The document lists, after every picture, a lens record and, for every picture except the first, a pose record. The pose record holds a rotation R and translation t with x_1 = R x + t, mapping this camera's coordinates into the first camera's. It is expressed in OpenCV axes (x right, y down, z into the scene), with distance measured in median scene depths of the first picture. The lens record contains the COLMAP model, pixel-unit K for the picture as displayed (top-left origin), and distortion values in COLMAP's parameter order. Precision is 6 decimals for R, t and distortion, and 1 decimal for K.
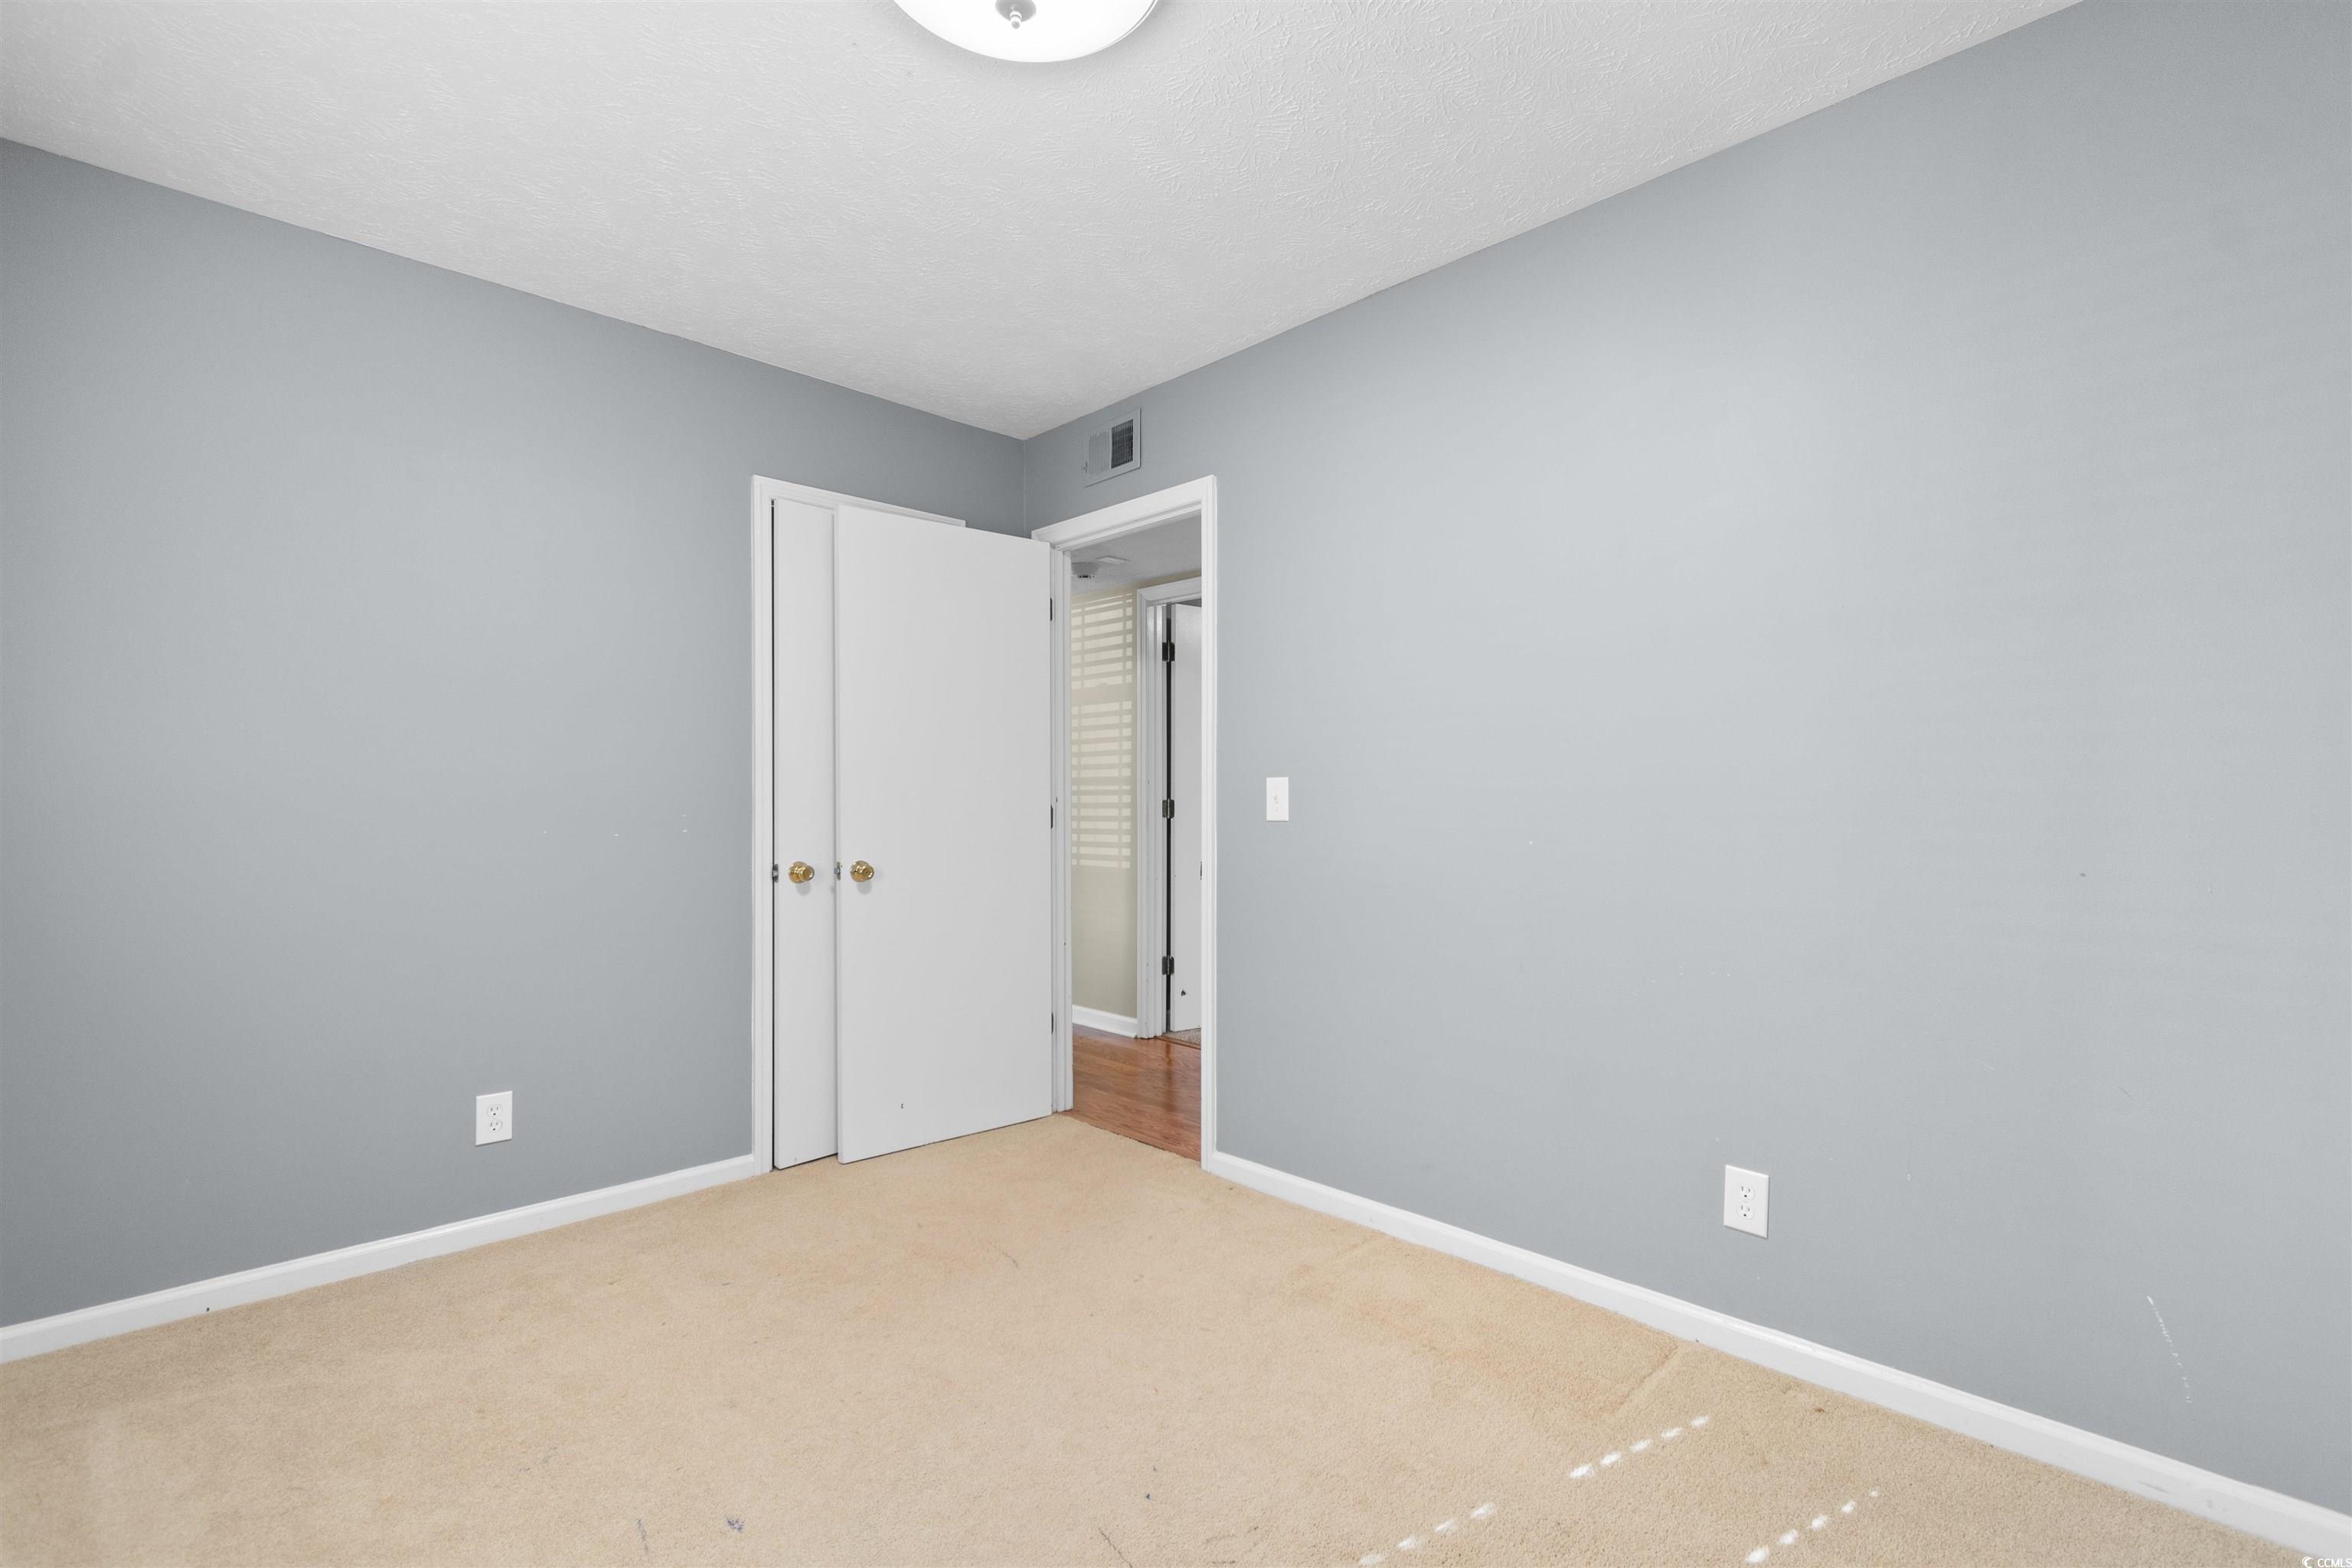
lens RADIAL K [[1062.6, 0, 1176.7], [0, 1062.6, 777.0], [0, 0, 1]] dist [0.007737, -0.003571]
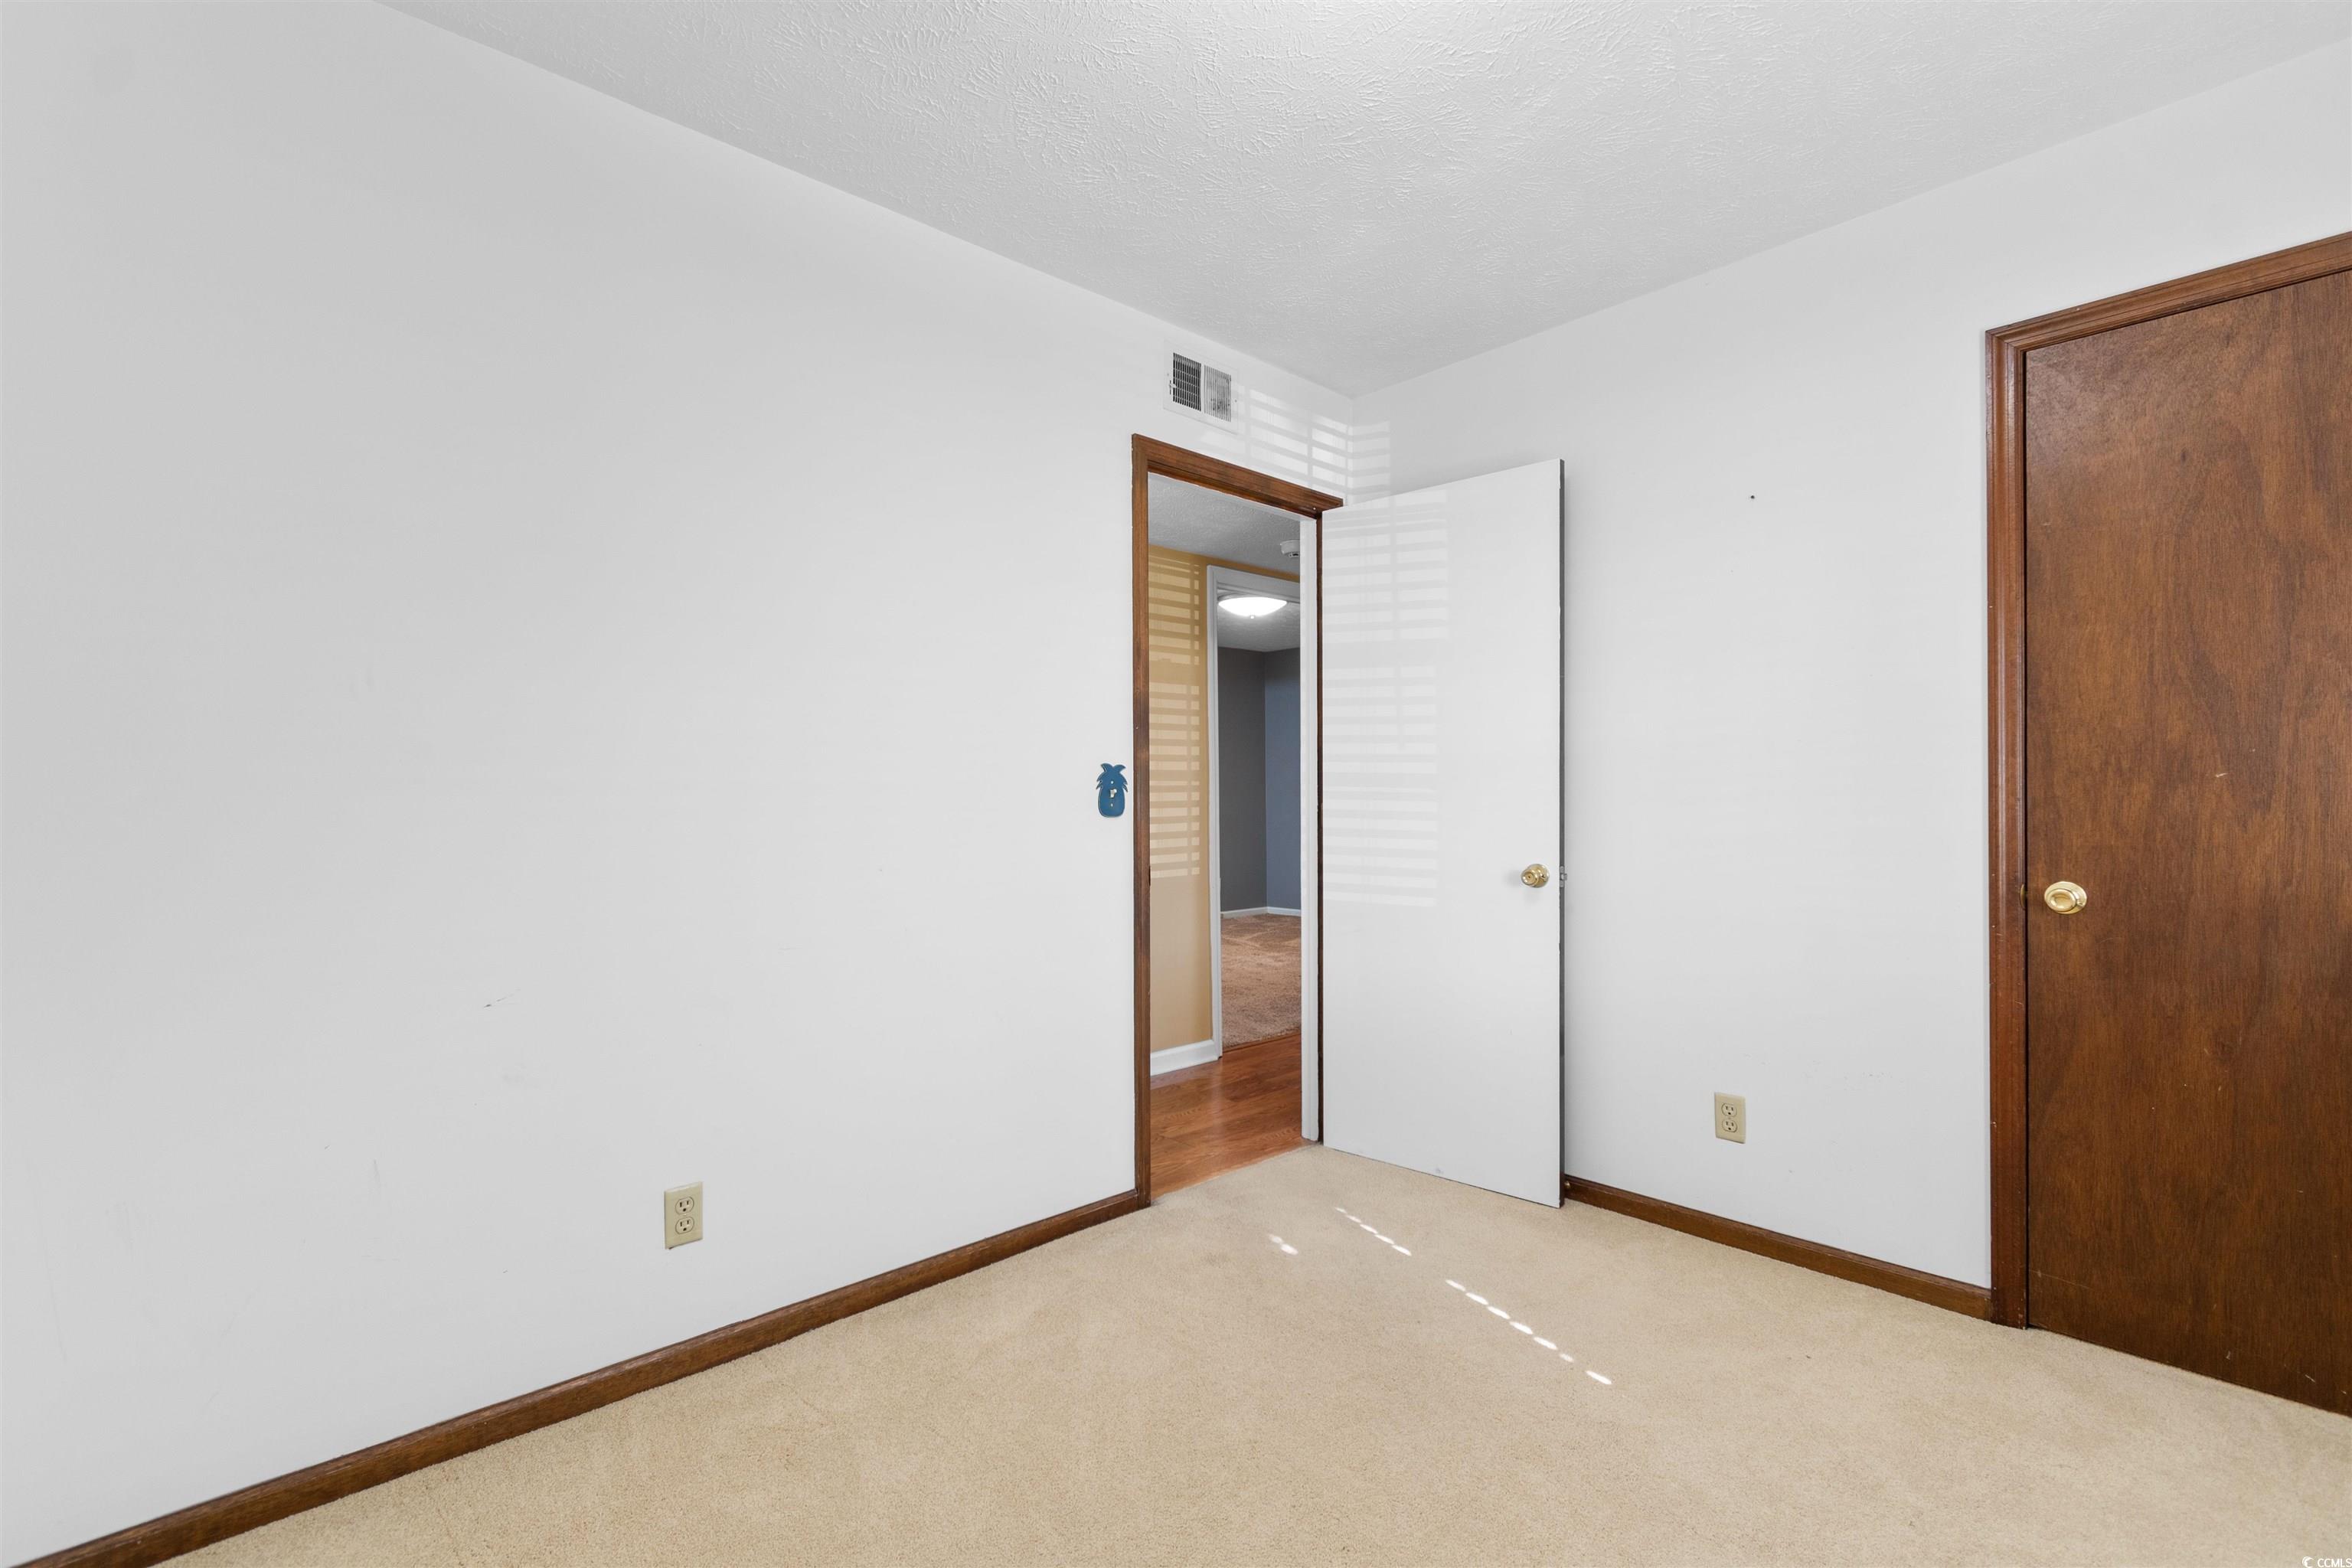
lens RADIAL K [[1062.6, 0, 1177.3], [0, 1062.6, 792.9], [0, 0, 1]] dist [0.007737, -0.003571]
pose [[0.013177, 0.011094, 0.999852, -0.926993], [0.000763, 0.999938, -0.011105, 0.027579], [-0.999913, 0.000909, 0.013168, 1.000584]]
